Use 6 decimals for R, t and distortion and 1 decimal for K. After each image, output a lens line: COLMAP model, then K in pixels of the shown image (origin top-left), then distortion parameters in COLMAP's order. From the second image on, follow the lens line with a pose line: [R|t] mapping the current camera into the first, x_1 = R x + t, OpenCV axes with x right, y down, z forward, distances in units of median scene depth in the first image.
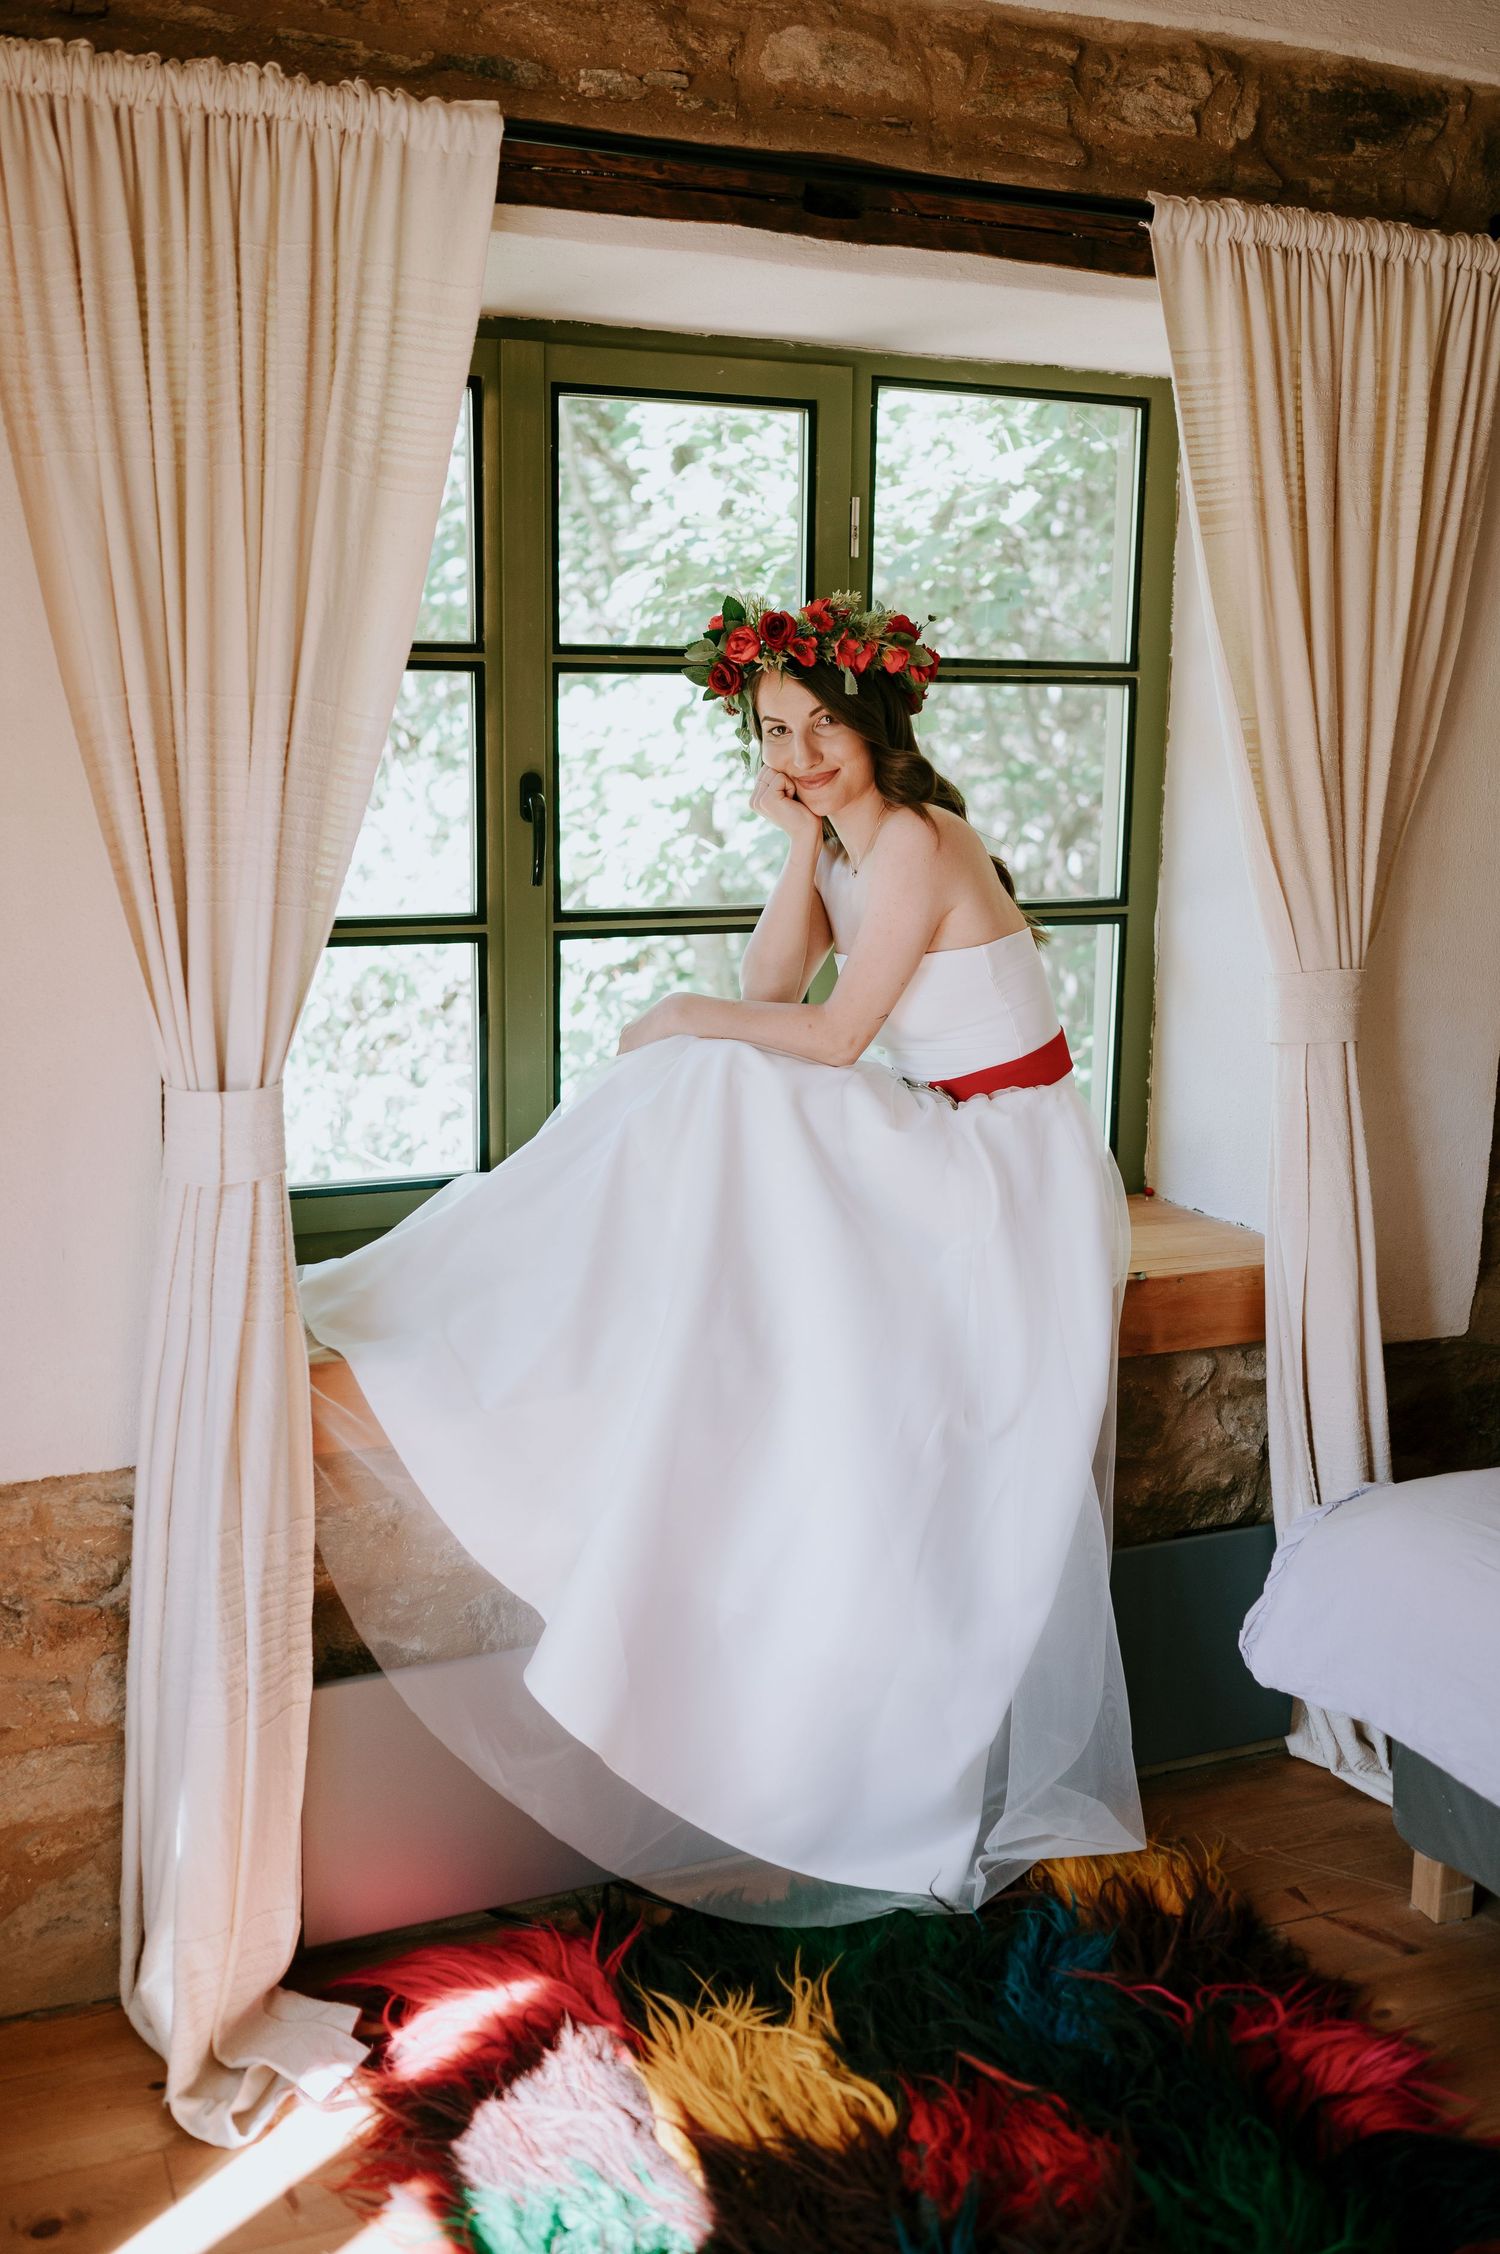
lens RADIAL K [[2153.2, 0, 750.0], [0, 2153.2, 1127.0], [0, 0, 1]] dist [0.004440, -0.000659]
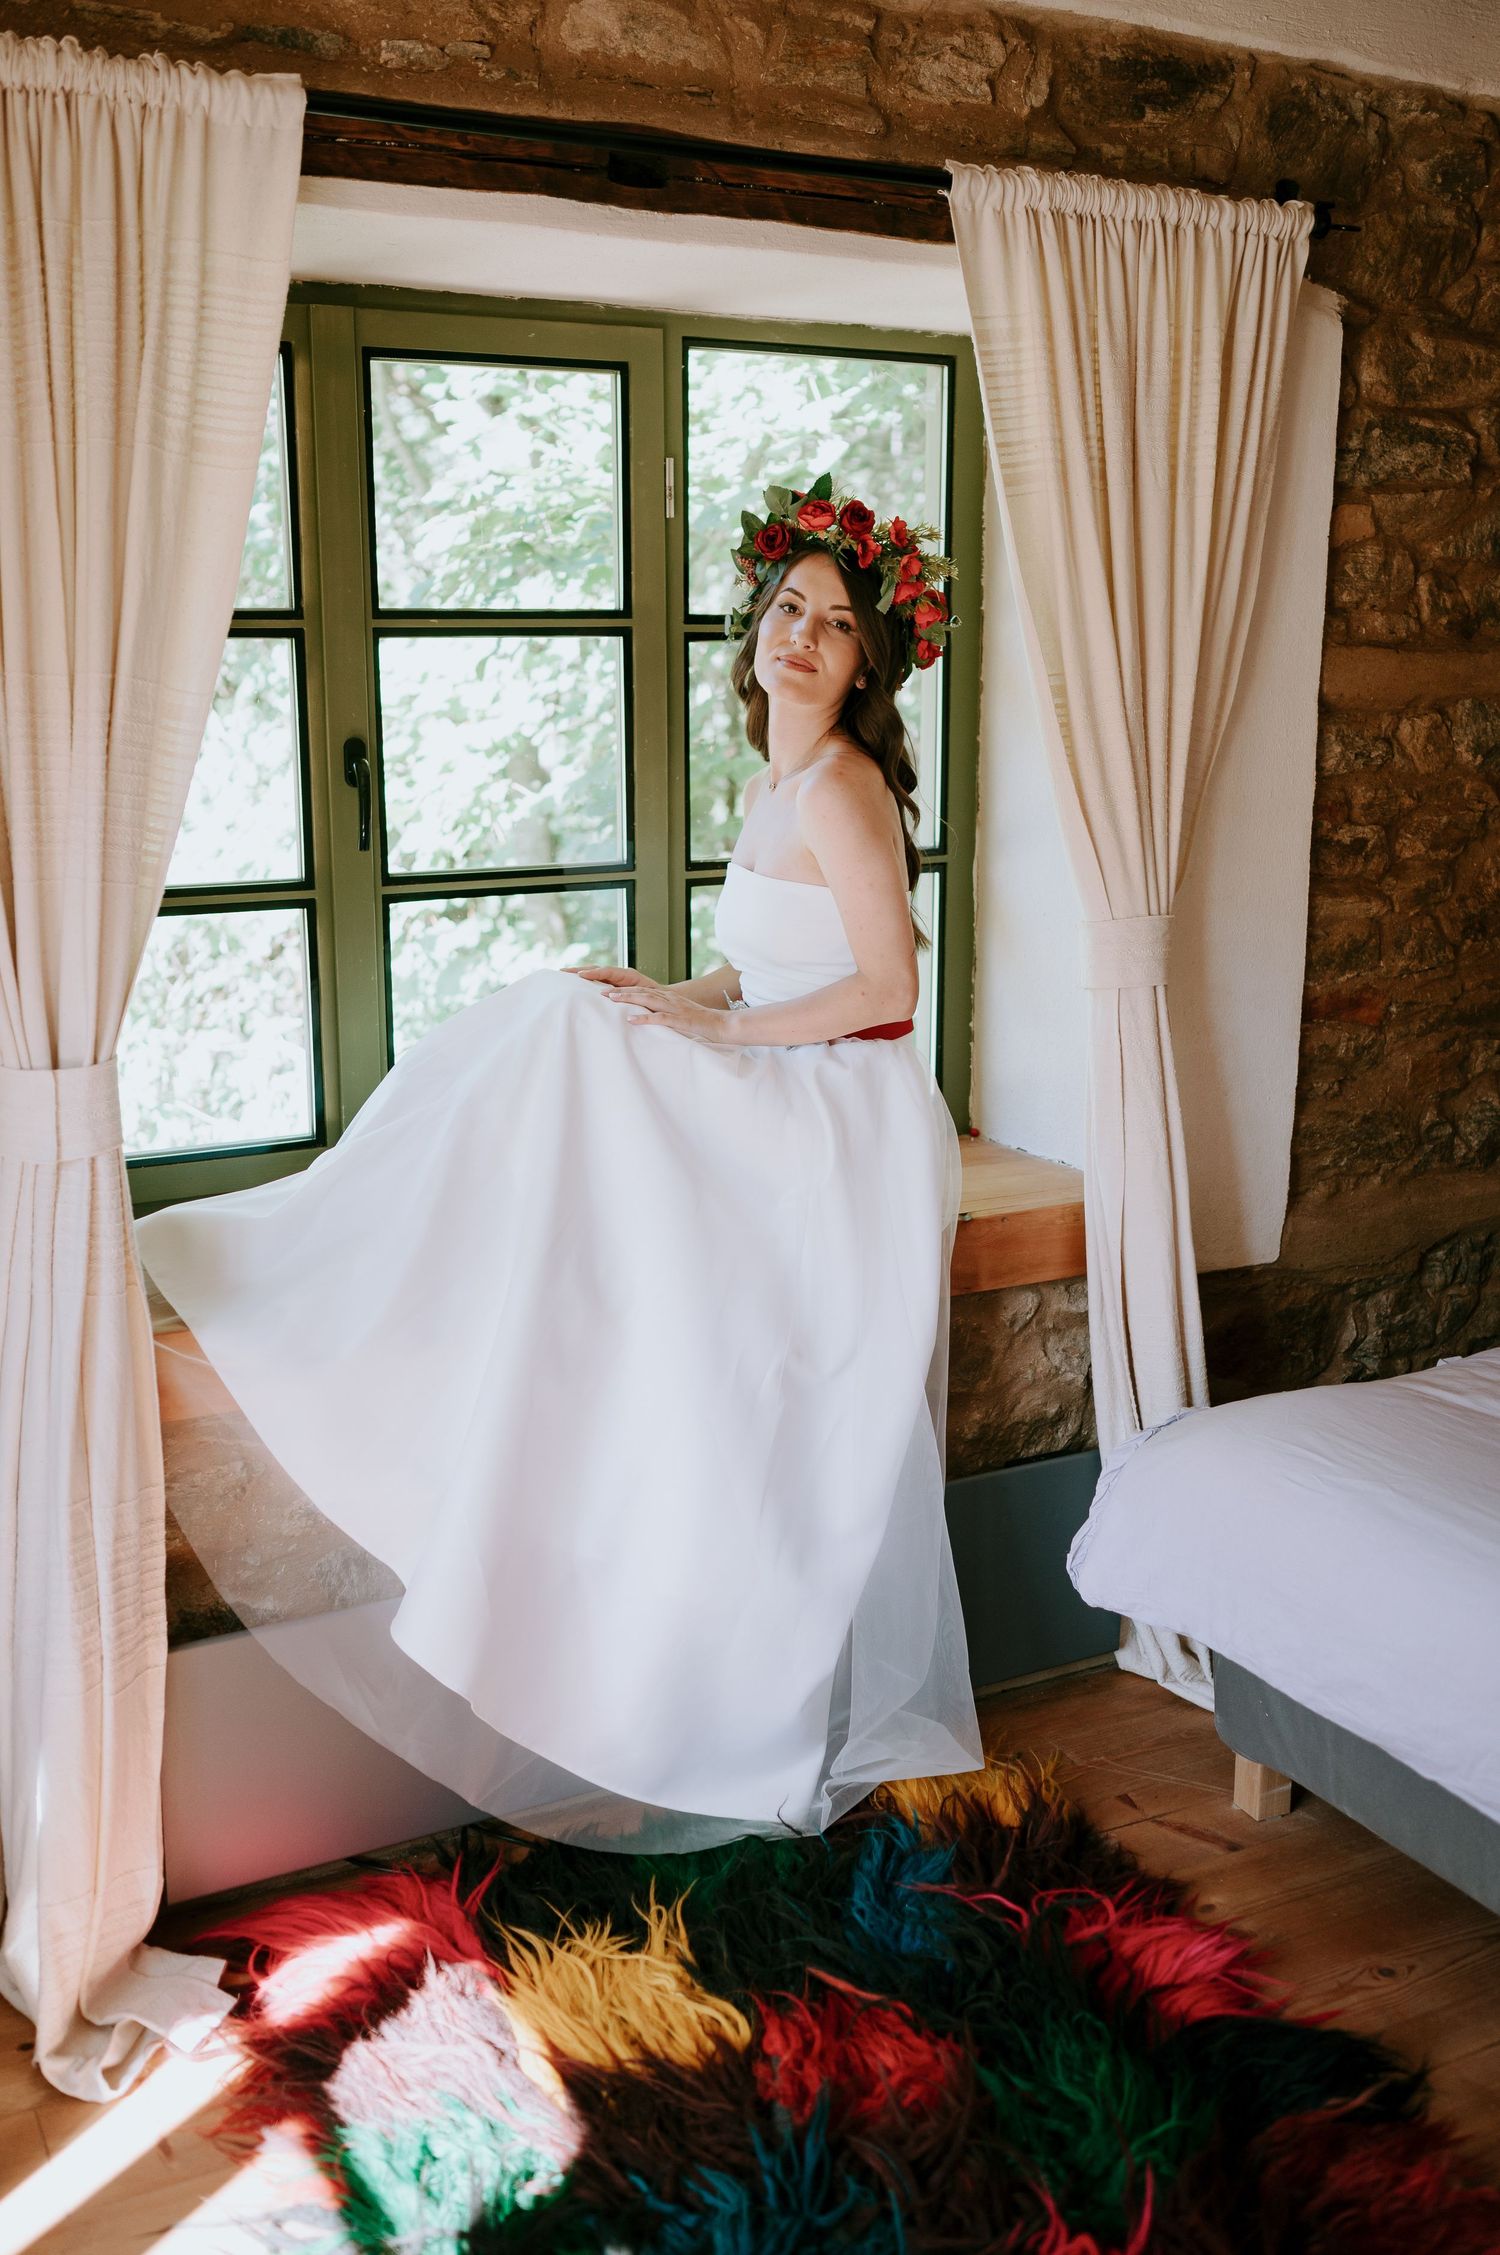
lens RADIAL K [[2154.2, 0, 750.0], [0, 2154.2, 1127.5], [0, 0, 1]] dist [0.004440, -0.000659]
pose [[0.996735, -0.029331, 0.075230, 0.001709], [0.027109, 0.999170, 0.030397, -0.009330], [-0.076059, -0.028258, 0.996703, -0.025313]]
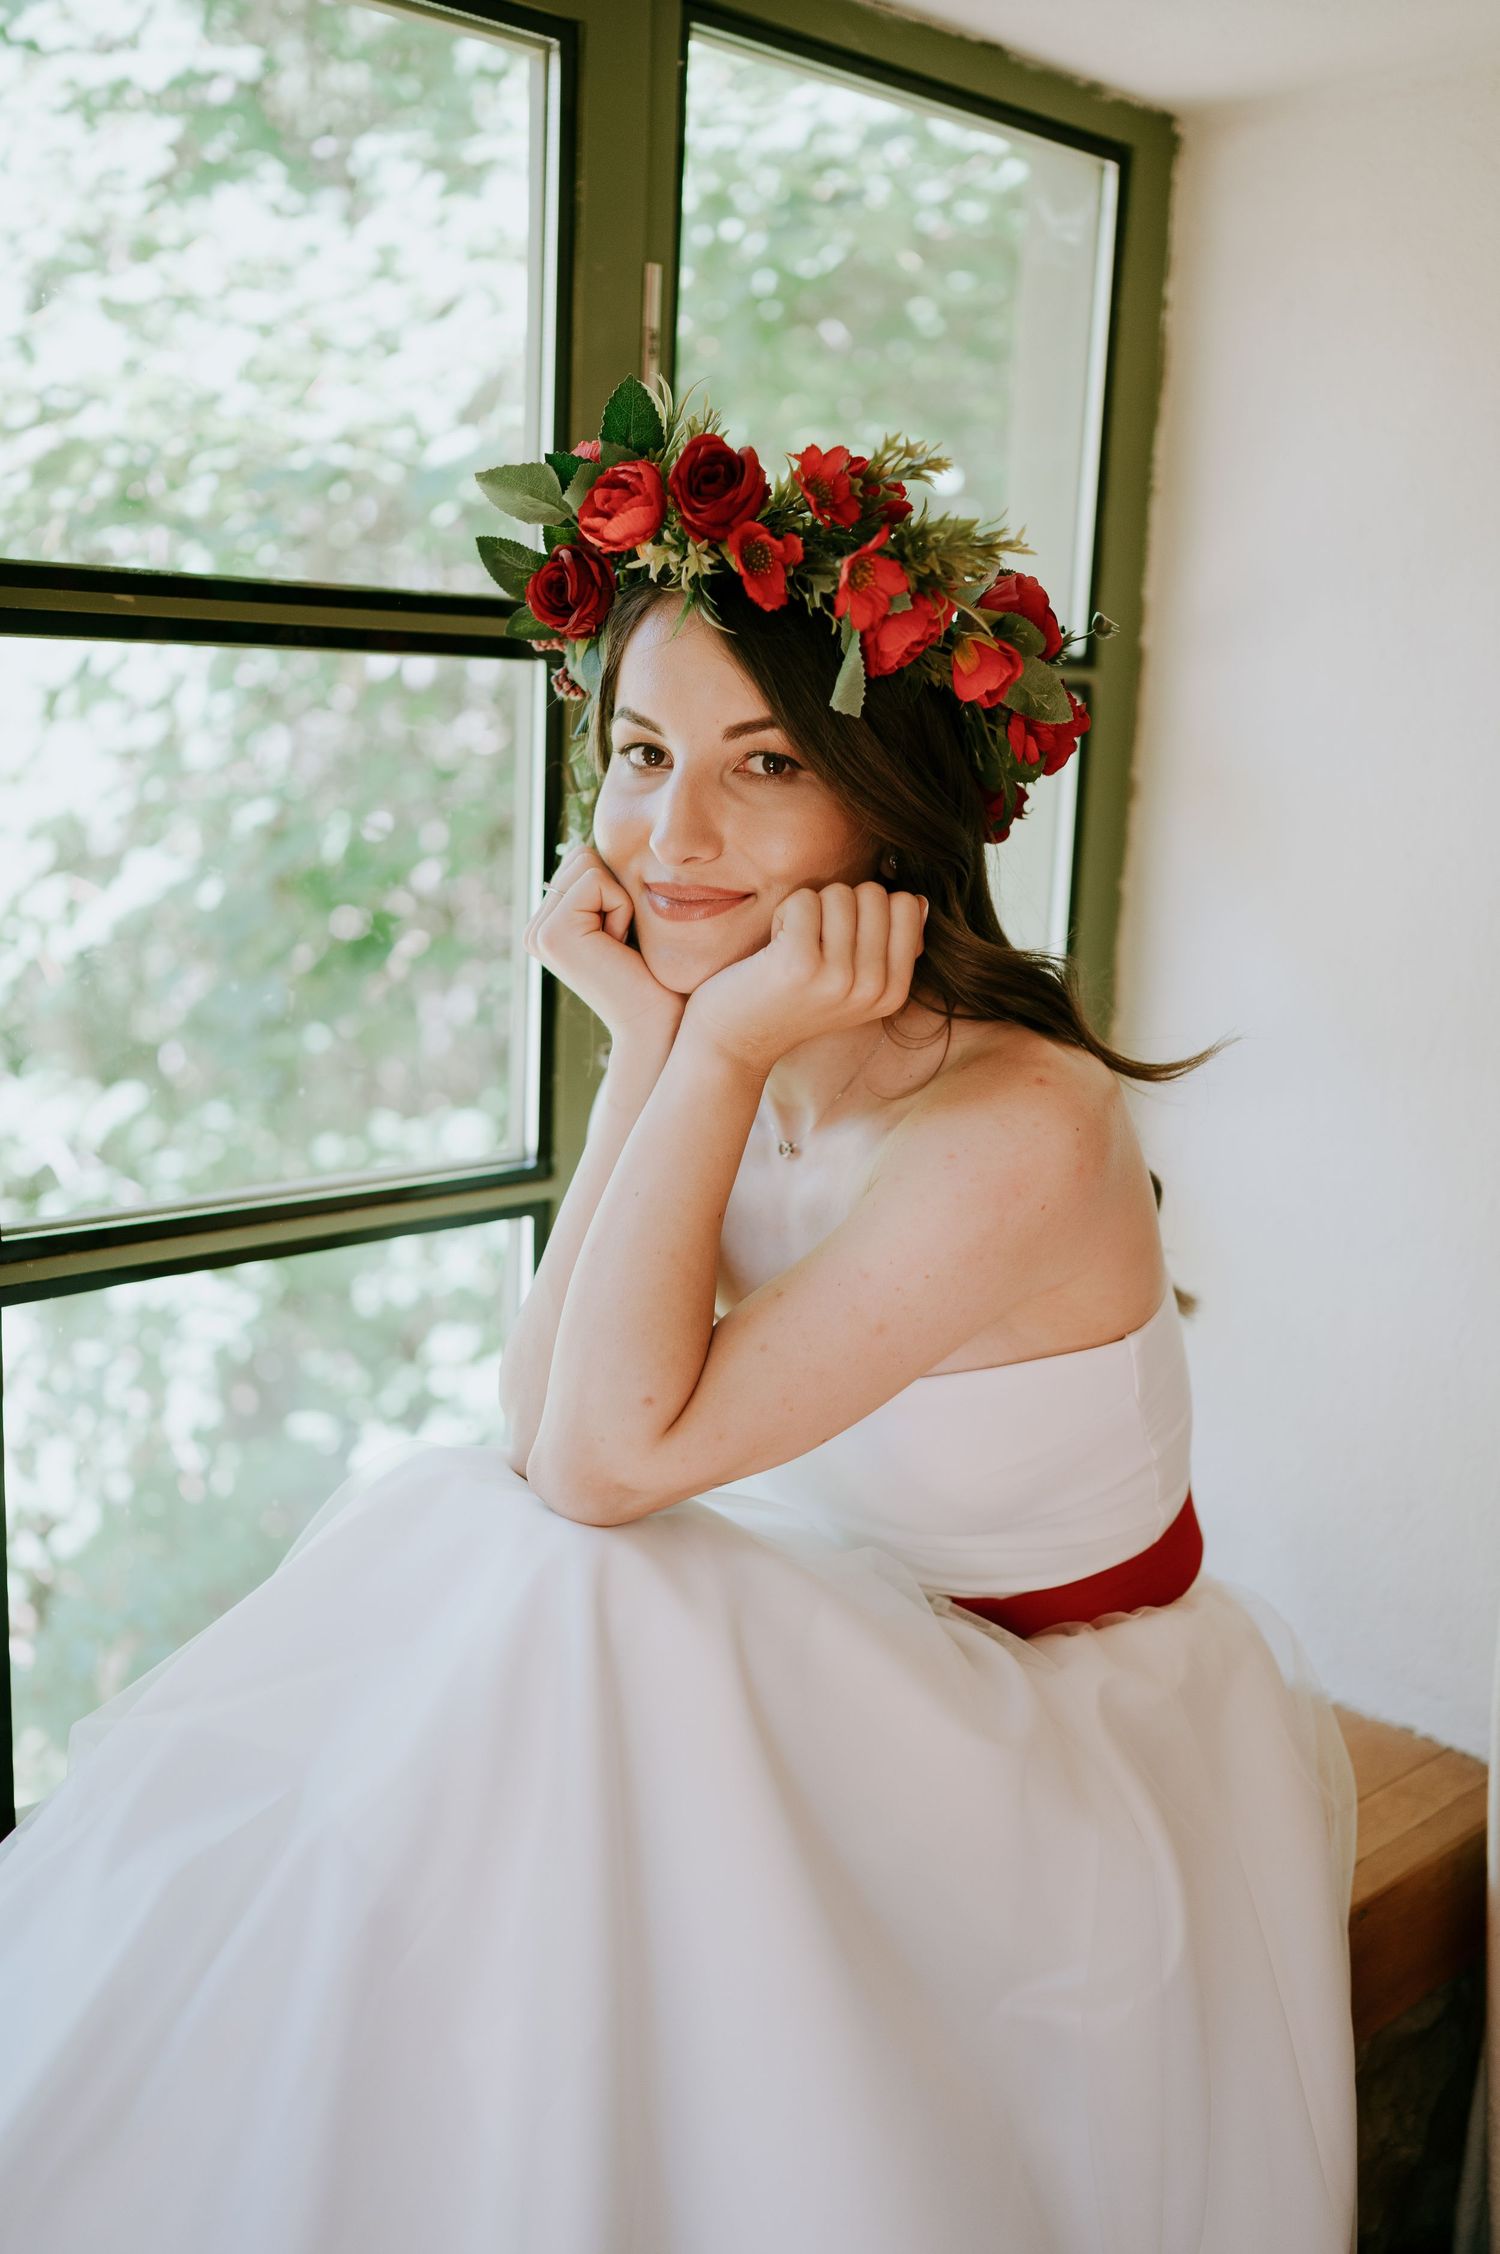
lens RADIAL K [[2153.2, 0, 750.0], [0, 2153.2, 1127.0], [0, 0, 1]] dist [0.004440, -0.000659]
pose [[0.943099, -0.031626, 0.331005, -0.111370], [0.029816, 0.999500, 0.010546, -0.138028], [-0.331173, -0.000076, 0.943570, 0.694034]]
